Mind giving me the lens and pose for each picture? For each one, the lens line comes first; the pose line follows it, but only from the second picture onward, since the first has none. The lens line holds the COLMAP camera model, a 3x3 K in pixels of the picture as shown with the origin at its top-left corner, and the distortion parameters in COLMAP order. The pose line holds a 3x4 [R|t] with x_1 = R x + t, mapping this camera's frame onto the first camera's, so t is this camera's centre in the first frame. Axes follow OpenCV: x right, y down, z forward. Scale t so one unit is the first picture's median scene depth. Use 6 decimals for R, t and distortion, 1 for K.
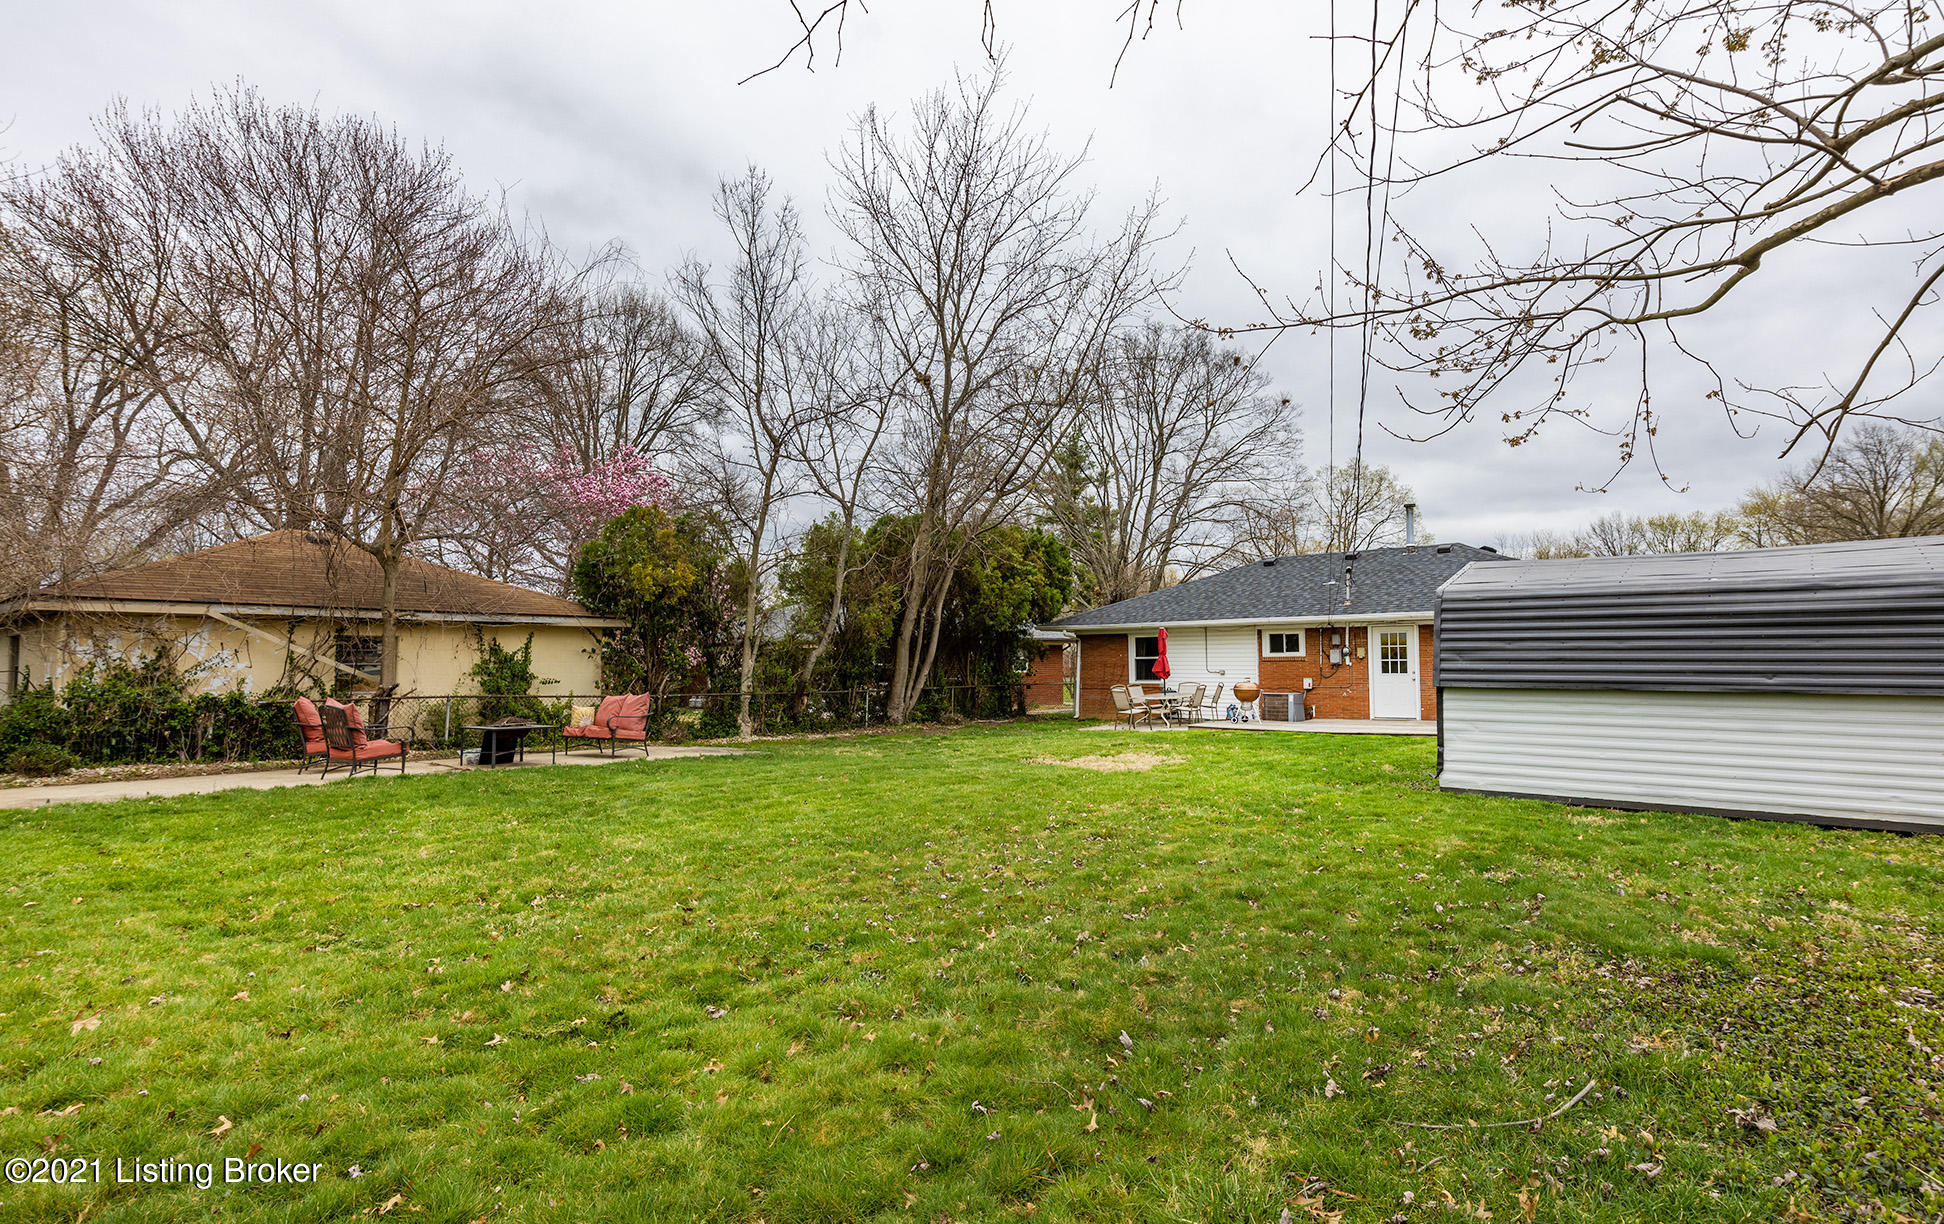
lens RADIAL K [[1001.6, 0, 1026.2], [0, 1001.6, 617.6], [0, 0, 1]] dist [-0.004663, 0.000014]
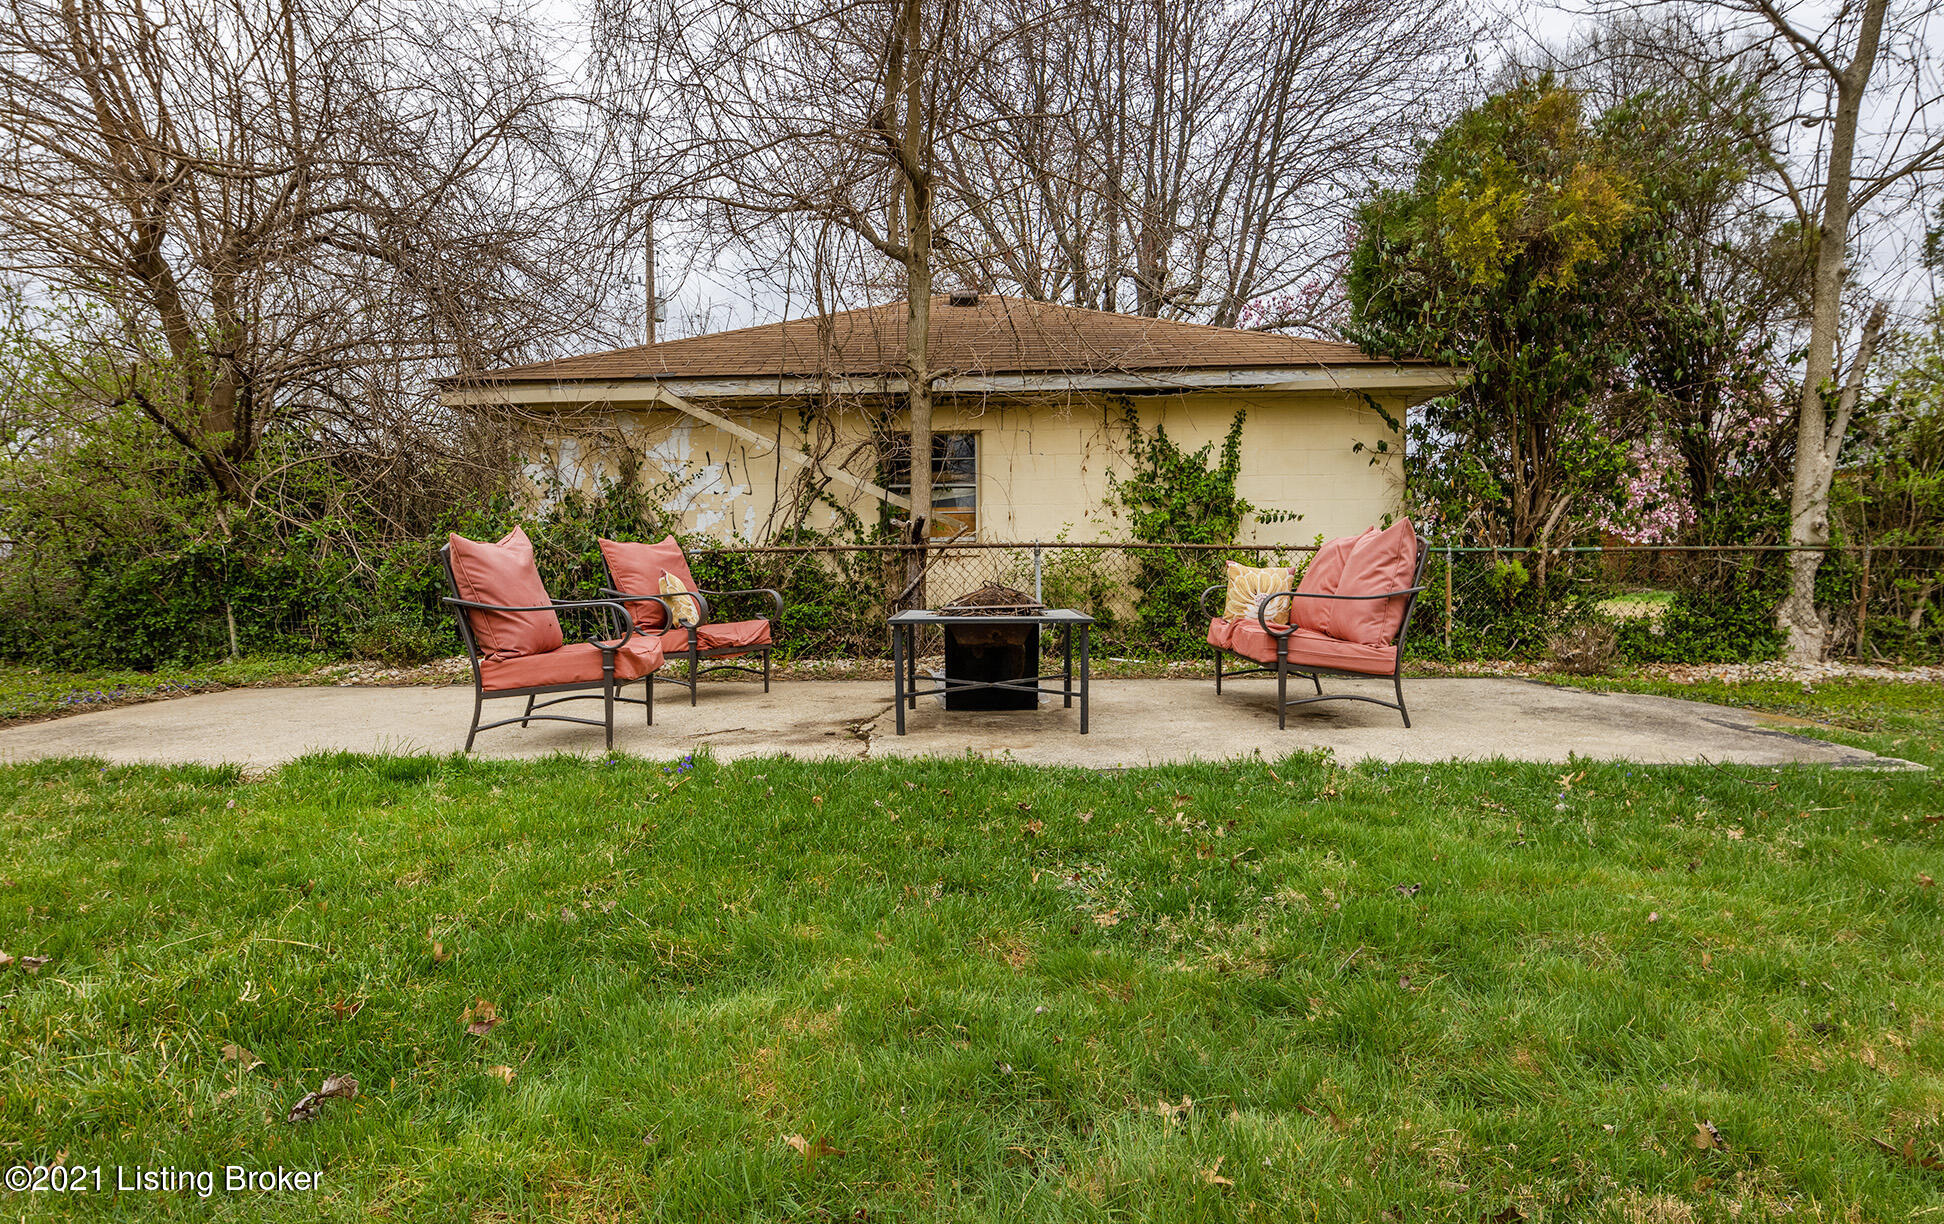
lens RADIAL K [[1001.6, 0, 1026.2], [0, 1001.6, 617.6], [0, 0, 1]] dist [-0.004663, 0.000014]
pose [[0.594970, 0.040550, -0.802724, -0.158595], [0.050830, 0.994829, 0.087929, 0.056263], [0.802139, -0.093117, 0.589833, 0.564859]]
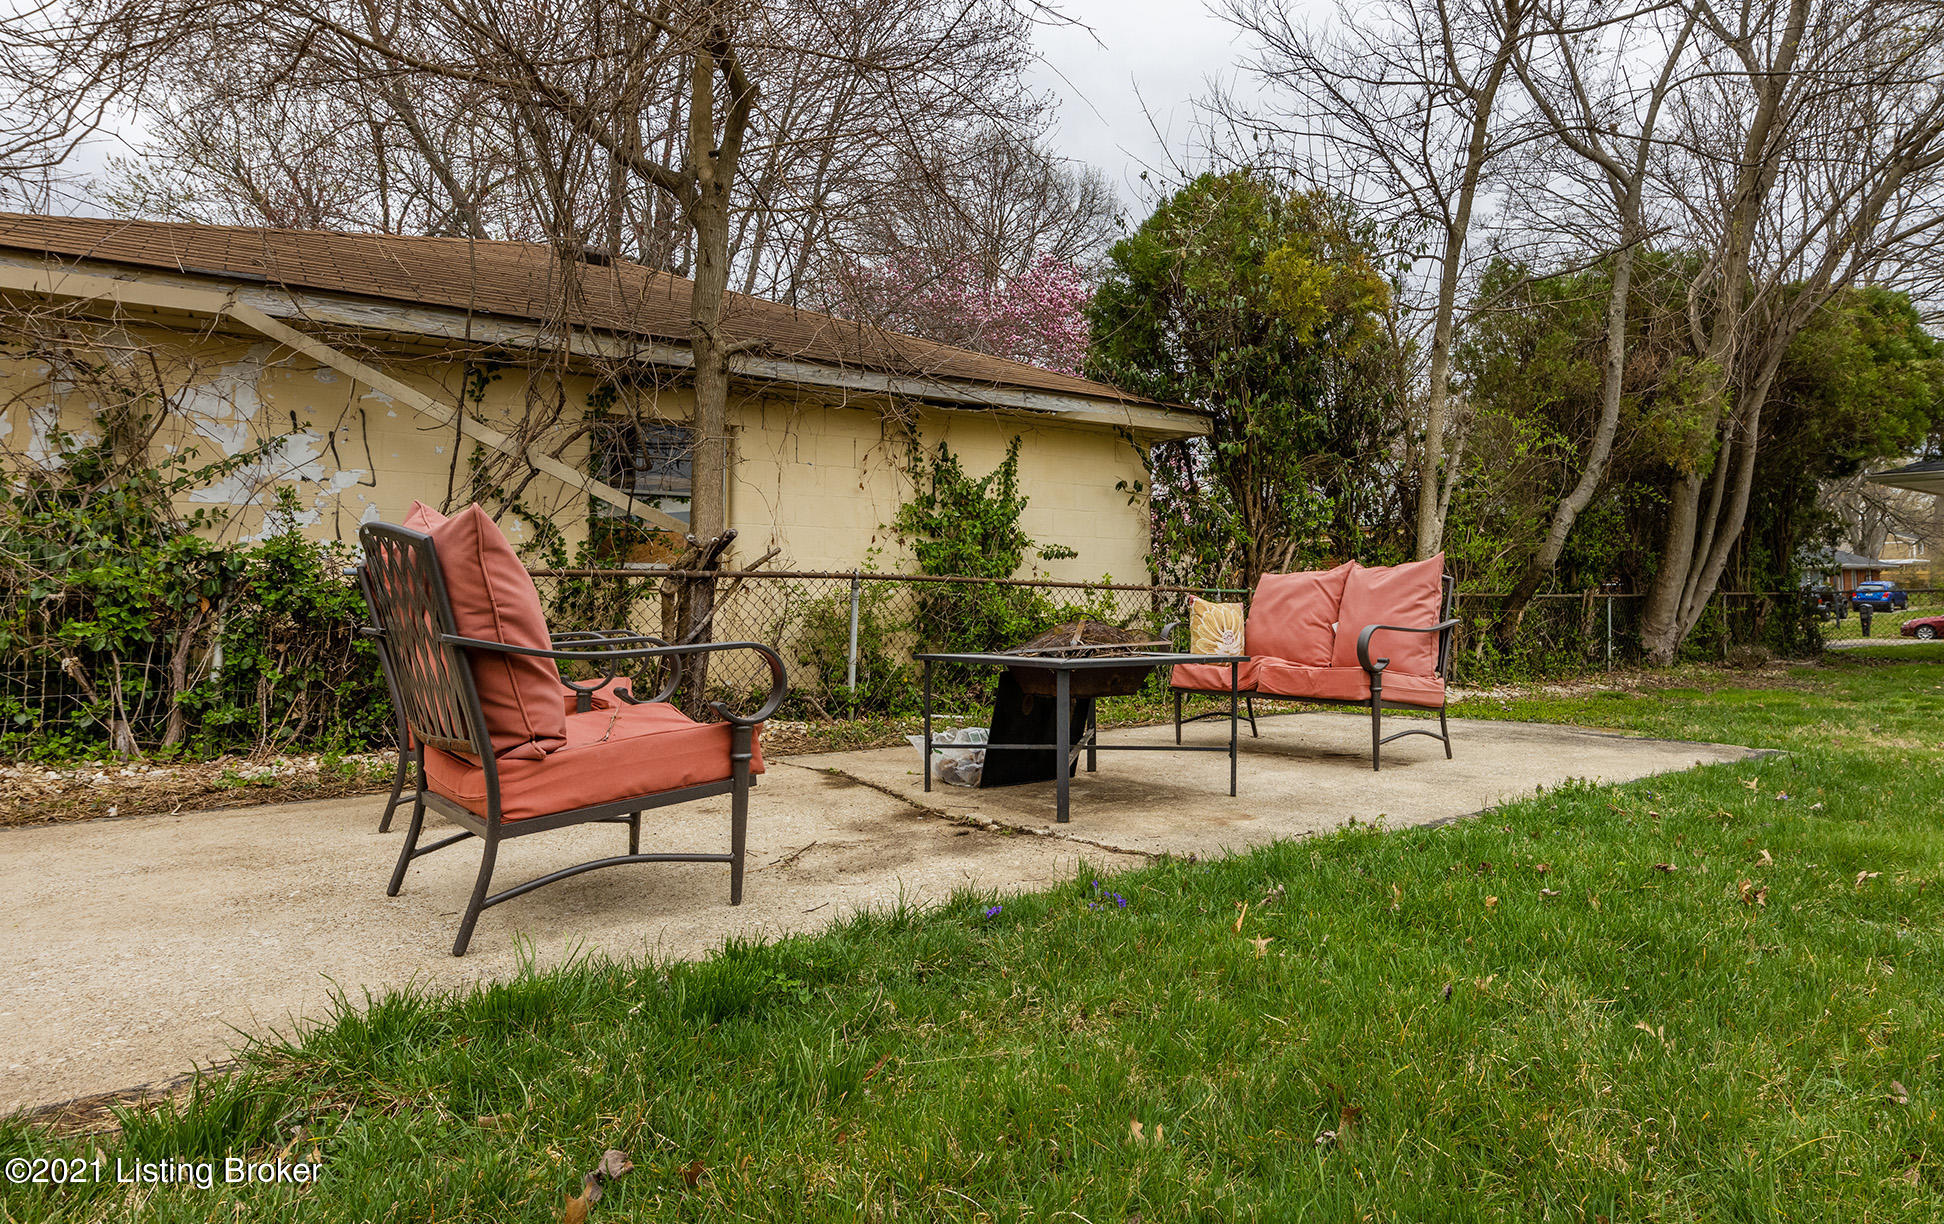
lens RADIAL K [[1075.0, 0, 1061.7], [0, 1075.0, 563.6], [0, 0, 1]] dist [0.002696, 0.000269]
pose [[0.960130, -0.012731, -0.279264, -0.308747], [0.015962, 0.999829, 0.009300, 0.056841], [0.279098, -0.013386, 0.960169, 0.501522]]
